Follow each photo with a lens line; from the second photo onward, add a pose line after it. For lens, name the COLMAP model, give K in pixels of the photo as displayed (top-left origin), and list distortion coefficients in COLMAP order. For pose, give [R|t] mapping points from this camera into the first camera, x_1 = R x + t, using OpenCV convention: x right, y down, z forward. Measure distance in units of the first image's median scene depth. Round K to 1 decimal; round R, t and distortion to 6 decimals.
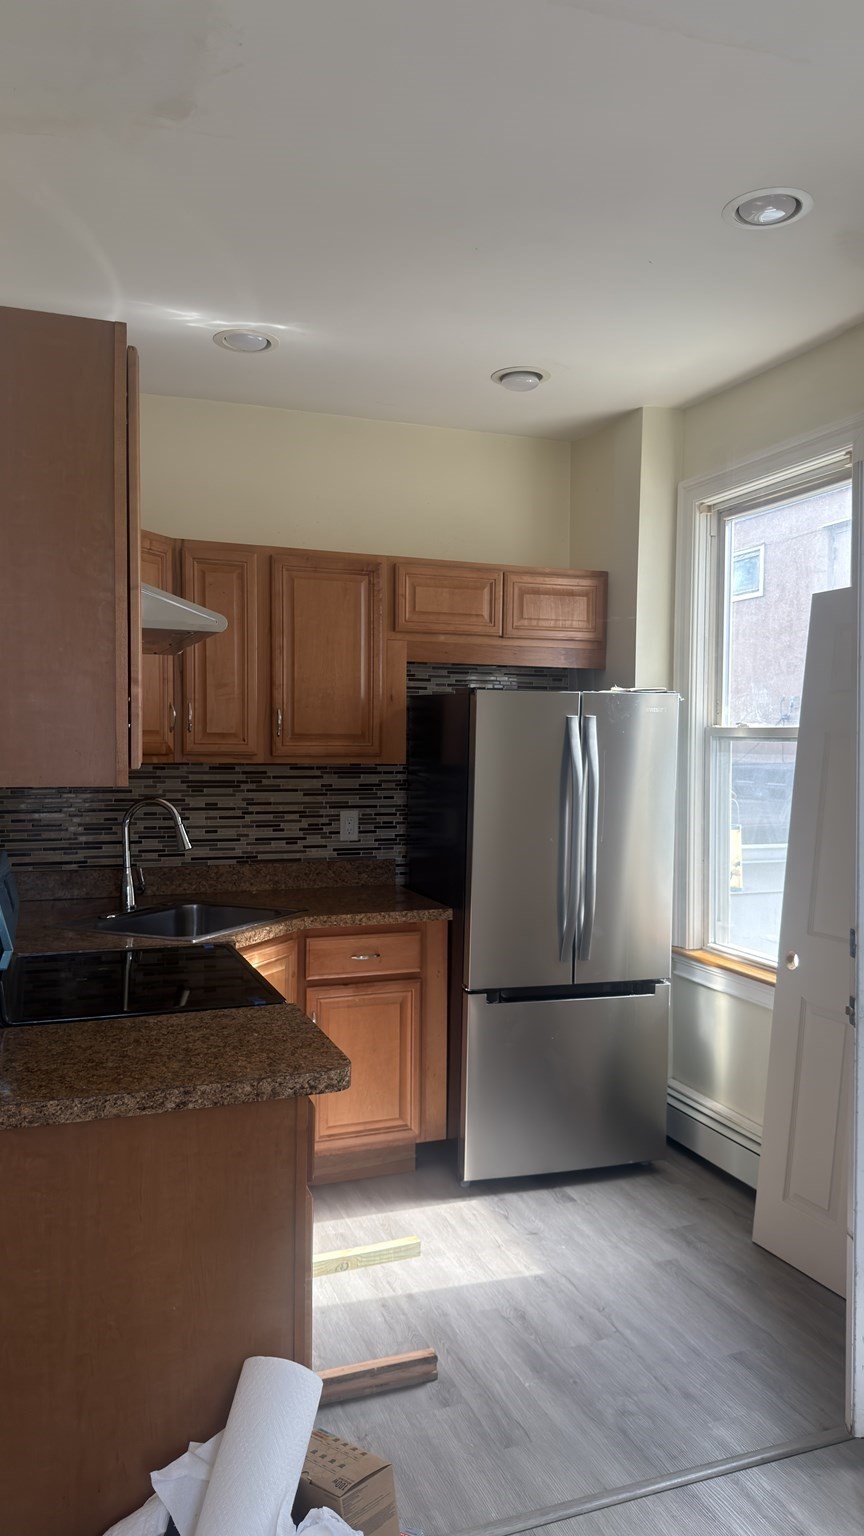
lens RADIAL K [[1067.4, 0, 427.0], [0, 1067.4, 771.2], [0, 0, 1]] dist [0.174915, -0.383318]
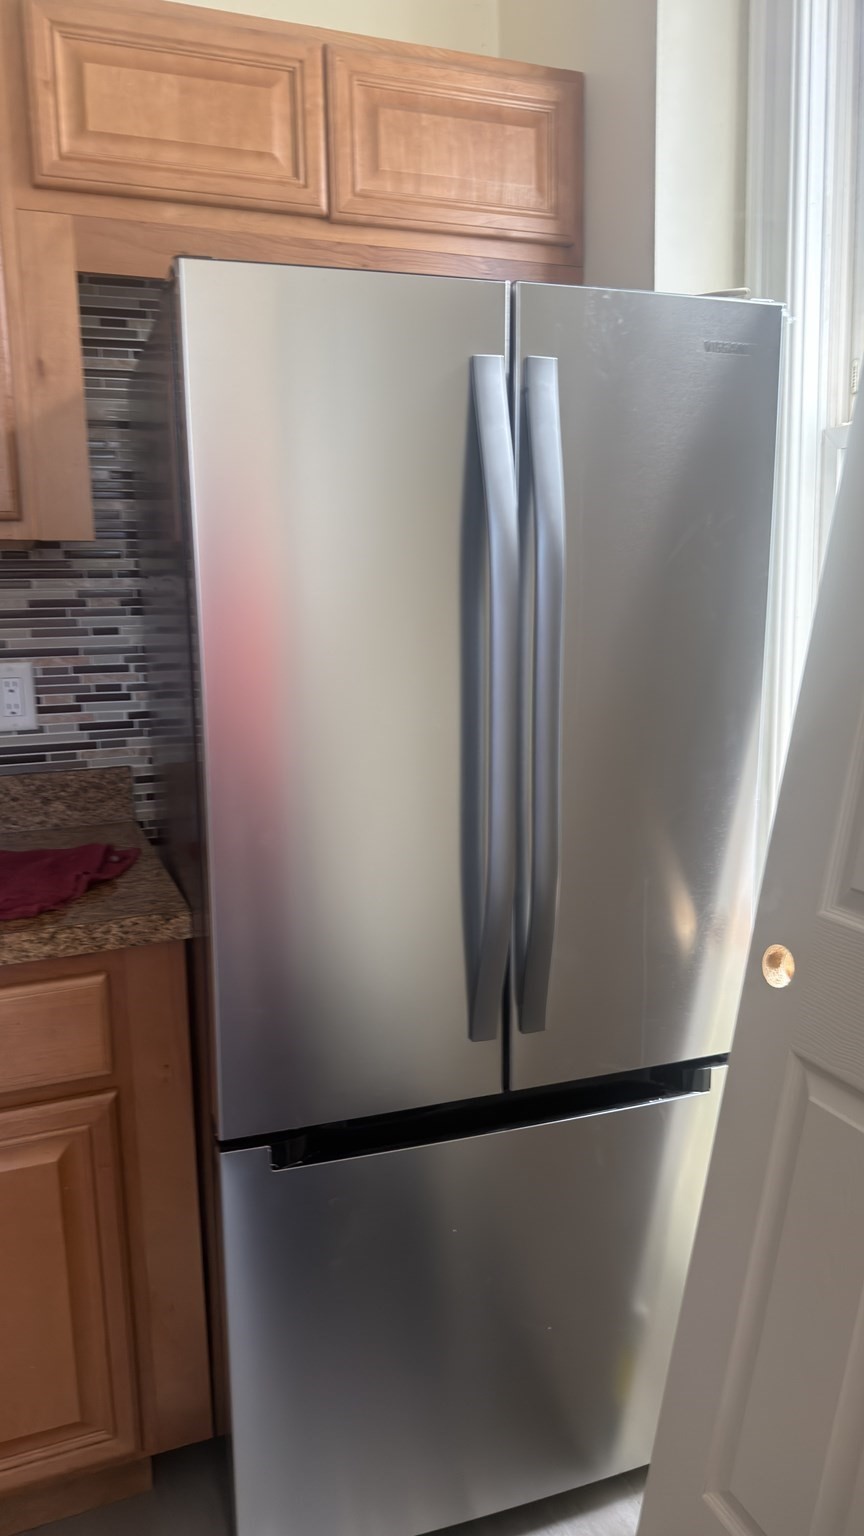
lens RADIAL K [[1113.3, 0, 432.0], [0, 1113.3, 768.0], [0, 0, 1]] dist [-0.001624, -0.002323]
pose [[0.999209, -0.032696, 0.022656, 0.093145], [0.029675, 0.991986, 0.122814, 0.029972], [-0.026490, -0.122045, 0.992171, 0.558484]]
